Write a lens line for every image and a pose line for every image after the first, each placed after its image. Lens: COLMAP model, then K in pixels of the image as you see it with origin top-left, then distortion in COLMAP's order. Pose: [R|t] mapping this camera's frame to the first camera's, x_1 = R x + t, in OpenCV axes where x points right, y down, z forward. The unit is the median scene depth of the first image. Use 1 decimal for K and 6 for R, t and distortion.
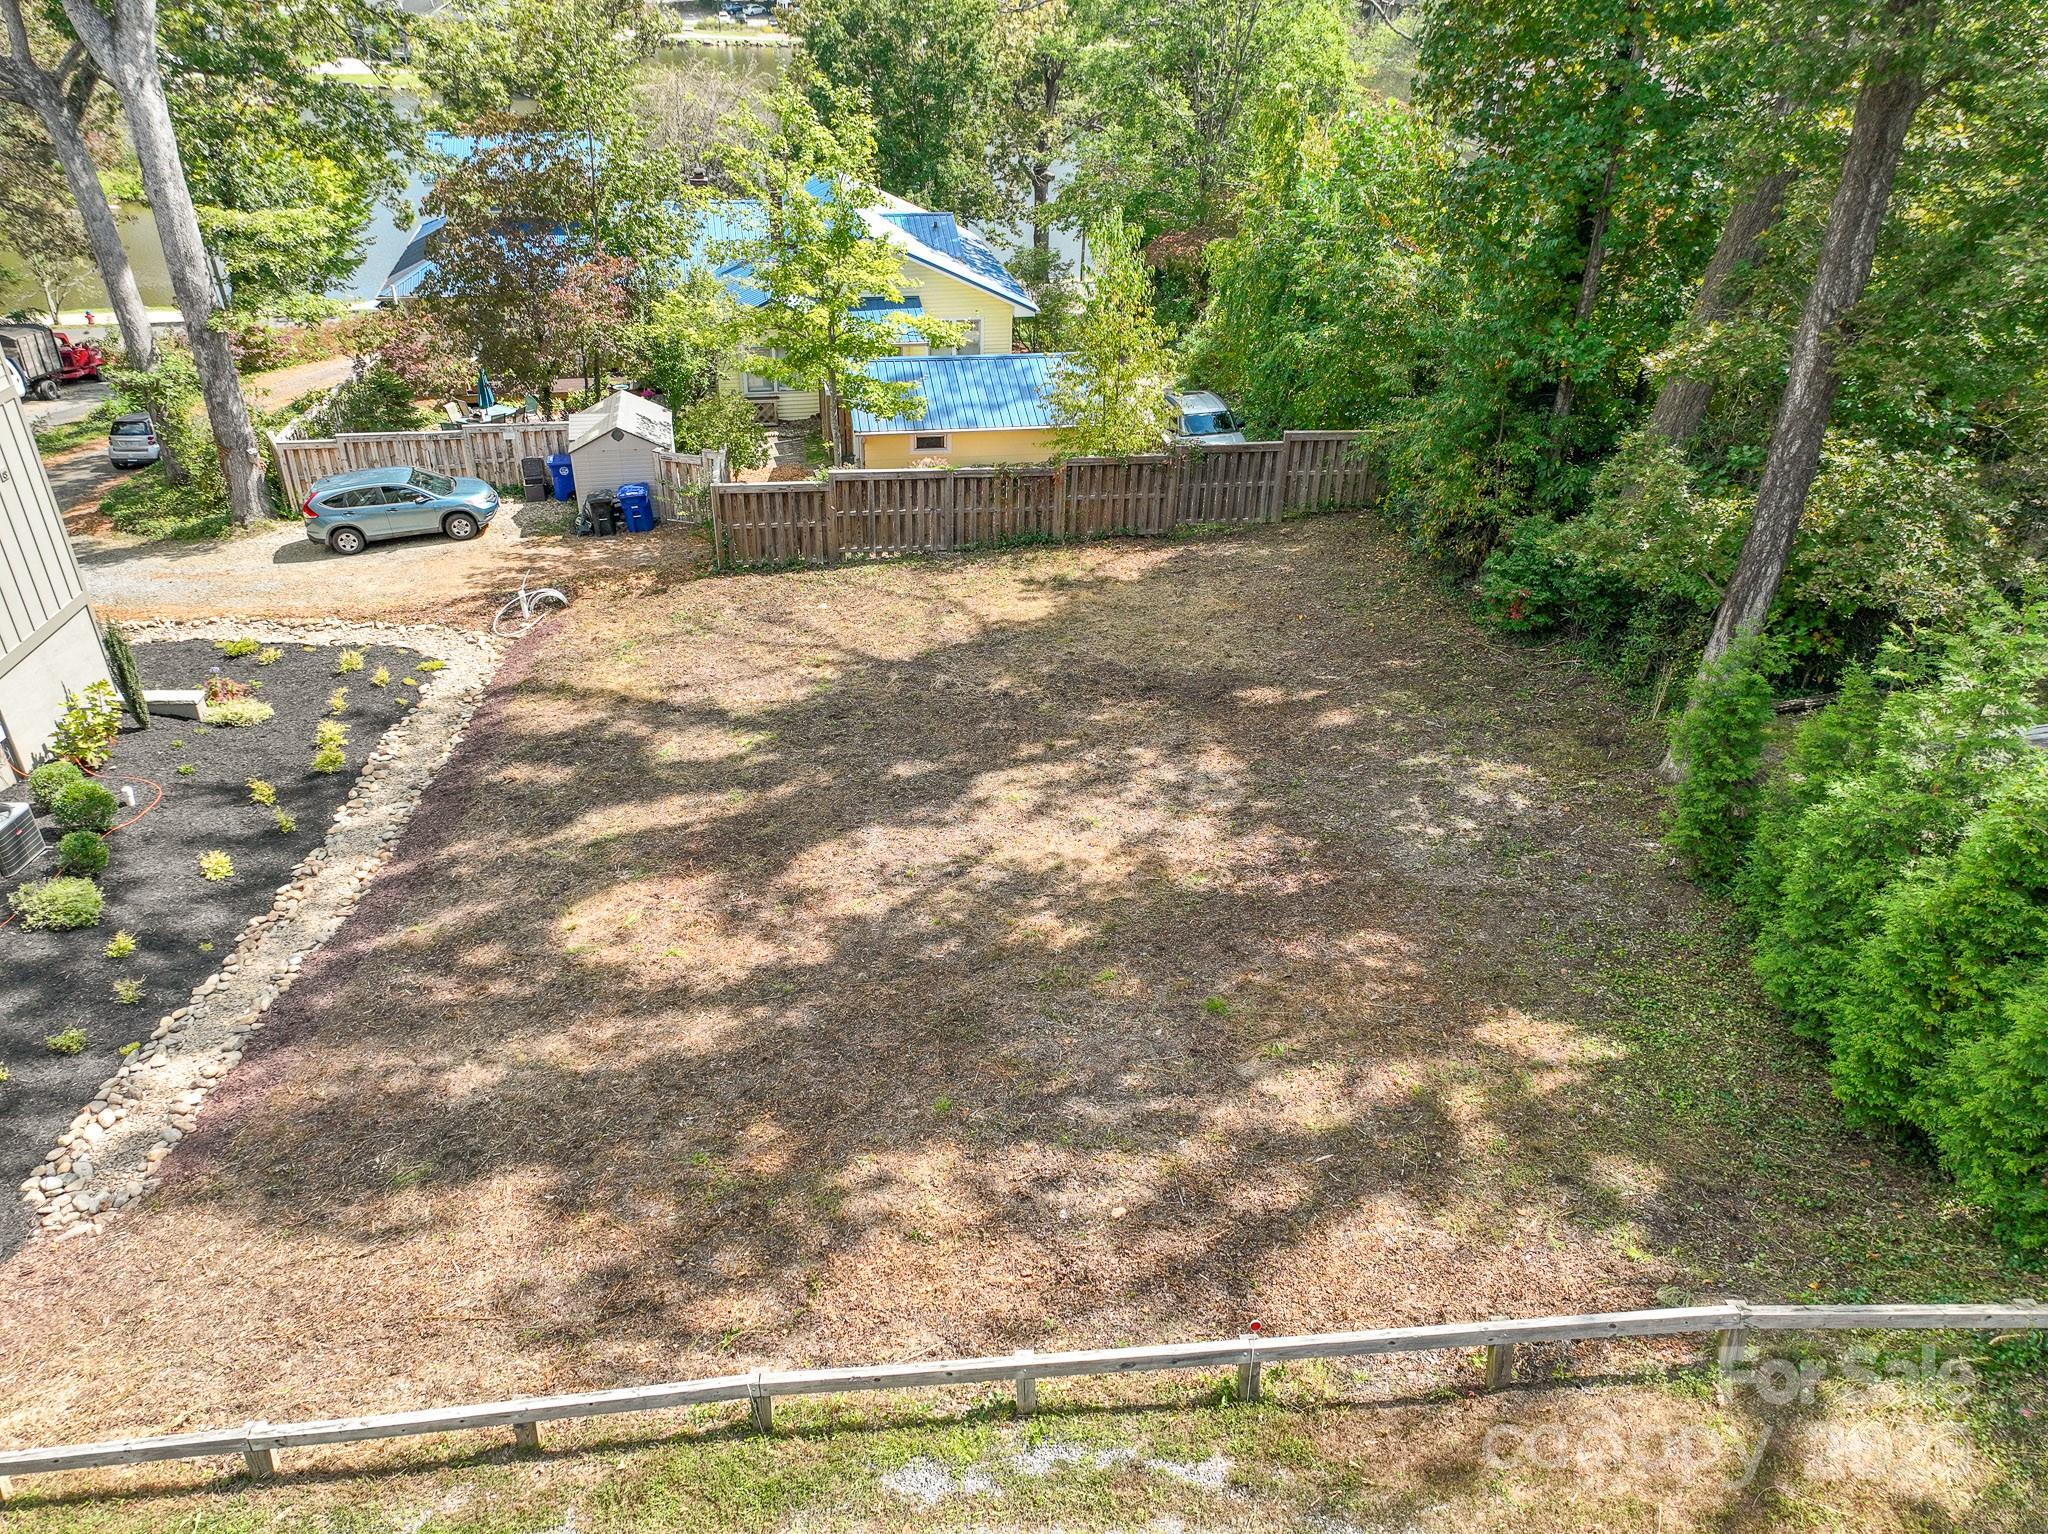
lens RADIAL K [[1438.6, 0, 1010.7], [0, 1438.6, 787.1], [0, 0, 1]] dist [-0.005283, 0.022493]
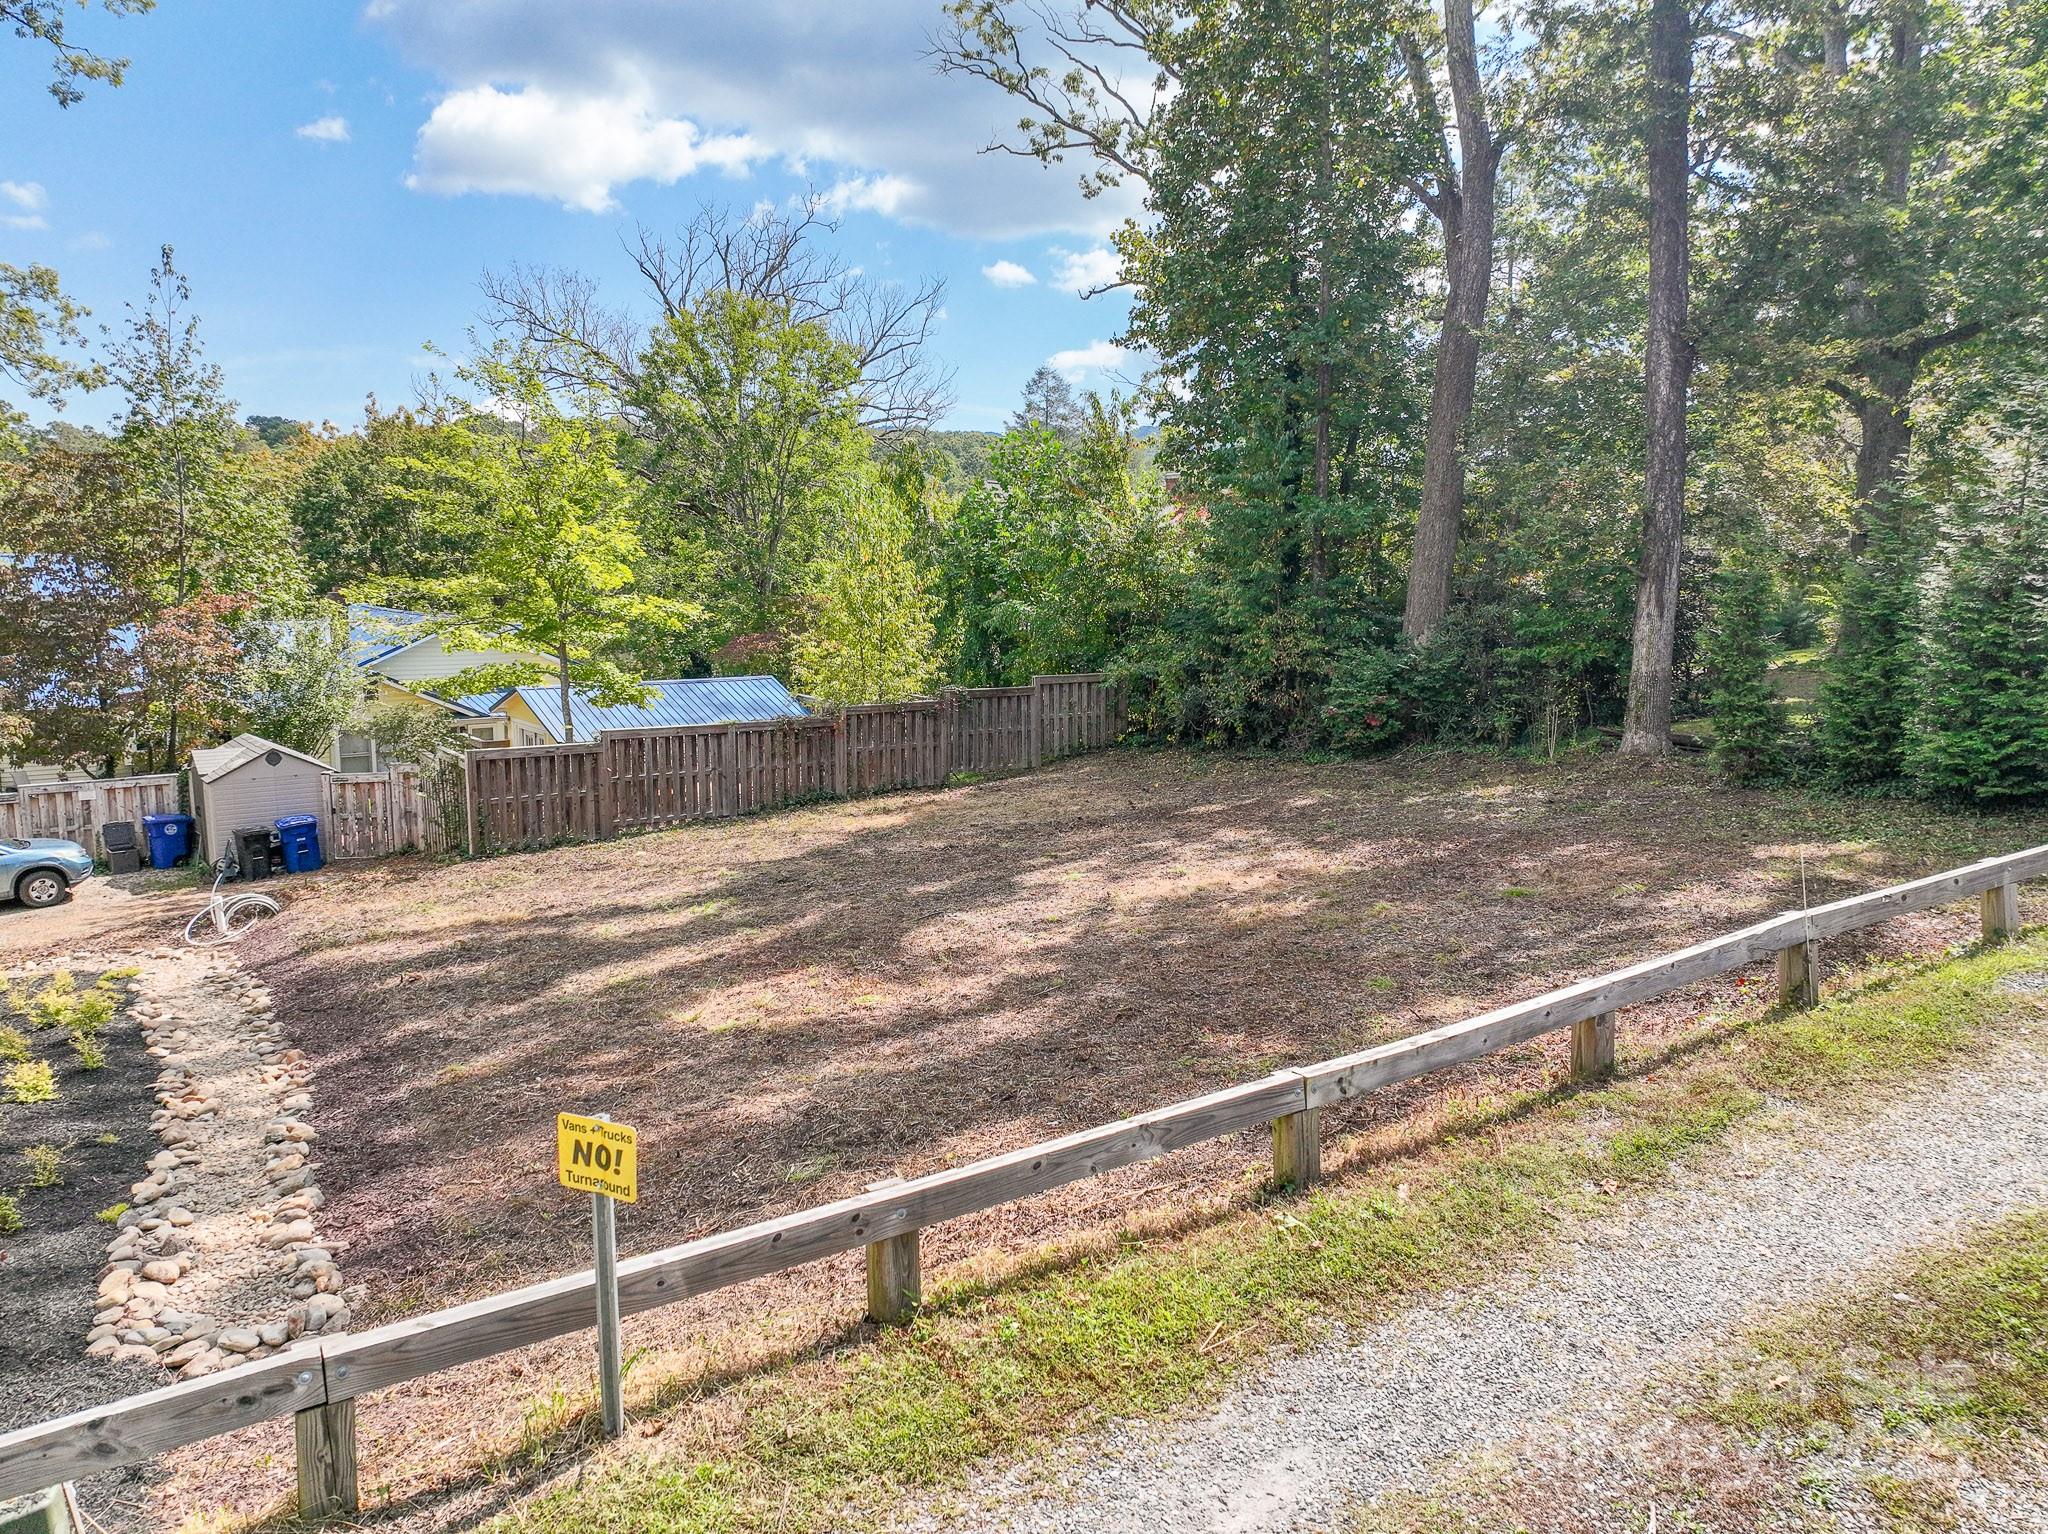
lens RADIAL K [[1438.6, 0, 1027.3], [0, 1438.6, 777.7], [0, 0, 1]] dist [-0.005283, 0.022493]
pose [[0.890218, -0.088364, 0.446882, -0.397257], [0.256191, 0.908278, -0.330752, 0.227398], [-0.376666, 0.408929, 0.831204, 0.243419]]
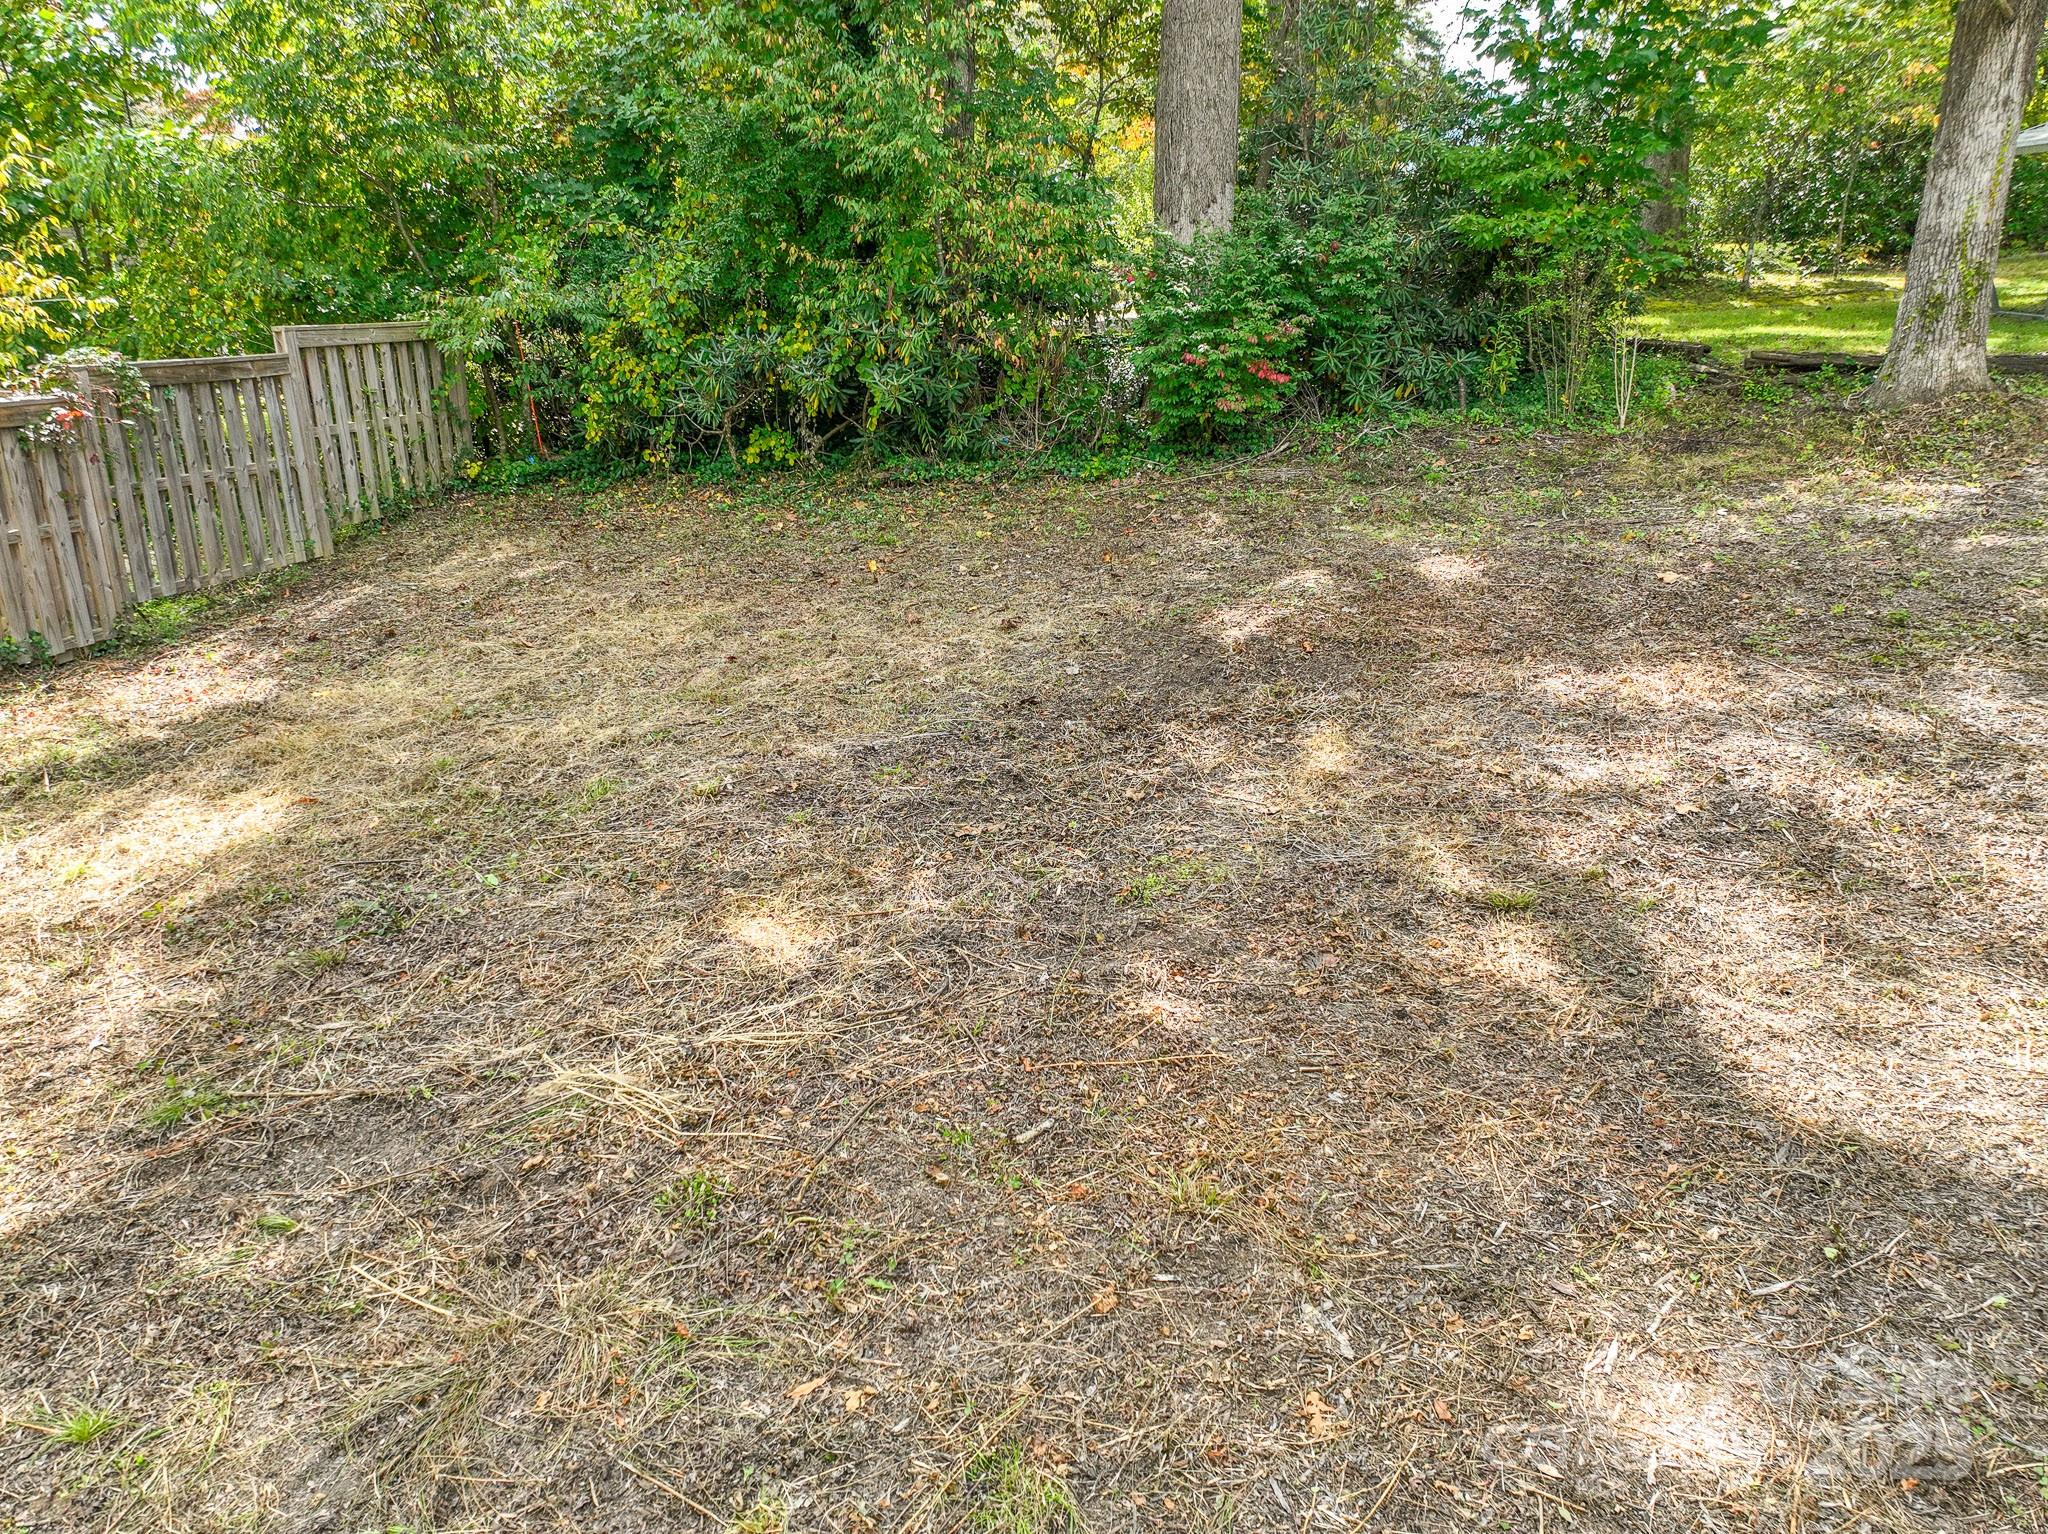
lens RADIAL K [[1438.6, 0, 1042.0], [0, 1438.6, 770.7], [0, 0, 1]] dist [-0.005283, 0.022493]
pose [[0.316976, -0.331126, 0.888753, -0.205120], [0.497153, 0.856027, 0.141622, -0.123294], [-0.807691, 0.396955, 0.435960, 0.981866]]
